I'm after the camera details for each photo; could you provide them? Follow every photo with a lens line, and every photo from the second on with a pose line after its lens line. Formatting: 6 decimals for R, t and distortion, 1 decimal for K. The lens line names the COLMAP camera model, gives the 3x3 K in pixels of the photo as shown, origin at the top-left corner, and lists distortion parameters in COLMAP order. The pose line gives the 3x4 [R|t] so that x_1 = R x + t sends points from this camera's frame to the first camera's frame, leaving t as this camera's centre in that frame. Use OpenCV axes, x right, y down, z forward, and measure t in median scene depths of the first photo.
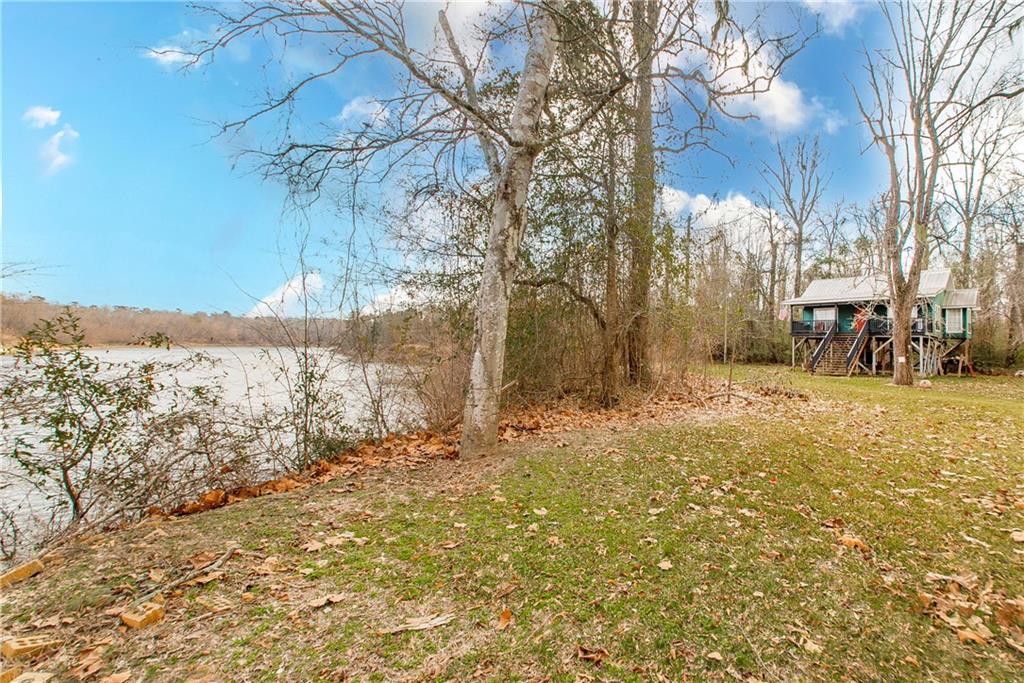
lens RADIAL K [[380.2, 0, 513.0], [0, 380.2, 393.9], [0, 0, 1]] dist [-0.000491, -0.000105]
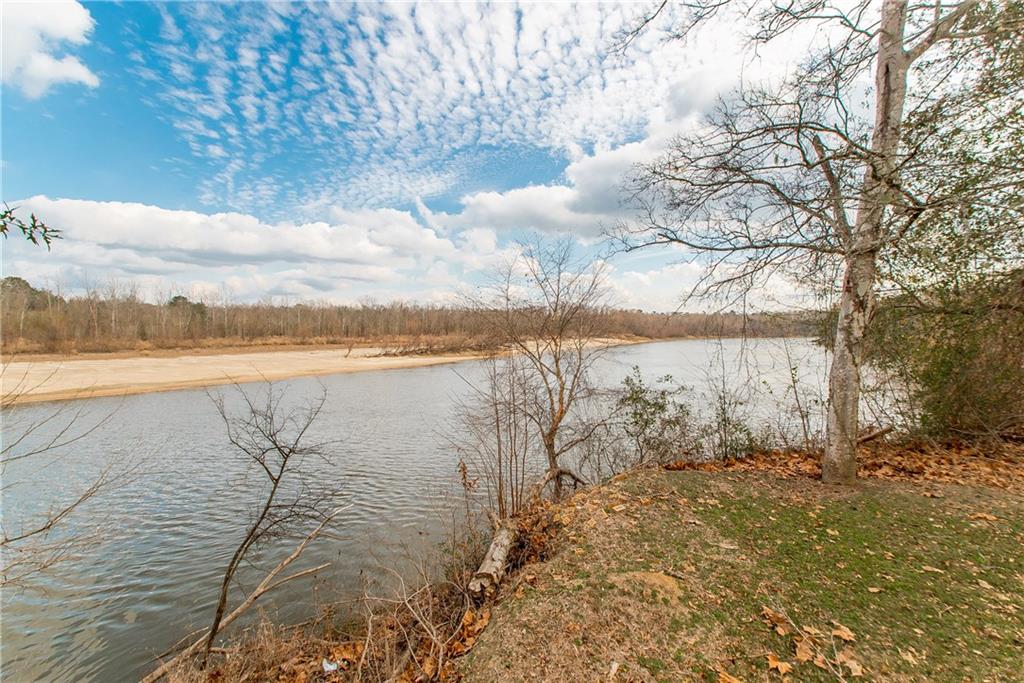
lens RADIAL K [[445.7, 0, 512.7], [0, 445.7, 334.4], [0, 0, 1]] dist [0.039682, -0.023124]
pose [[0.360728, -0.008665, -0.932631, 1.116300], [0.027301, 0.999626, 0.001273, -0.441820], [0.932271, -0.025921, 0.360830, -0.701618]]
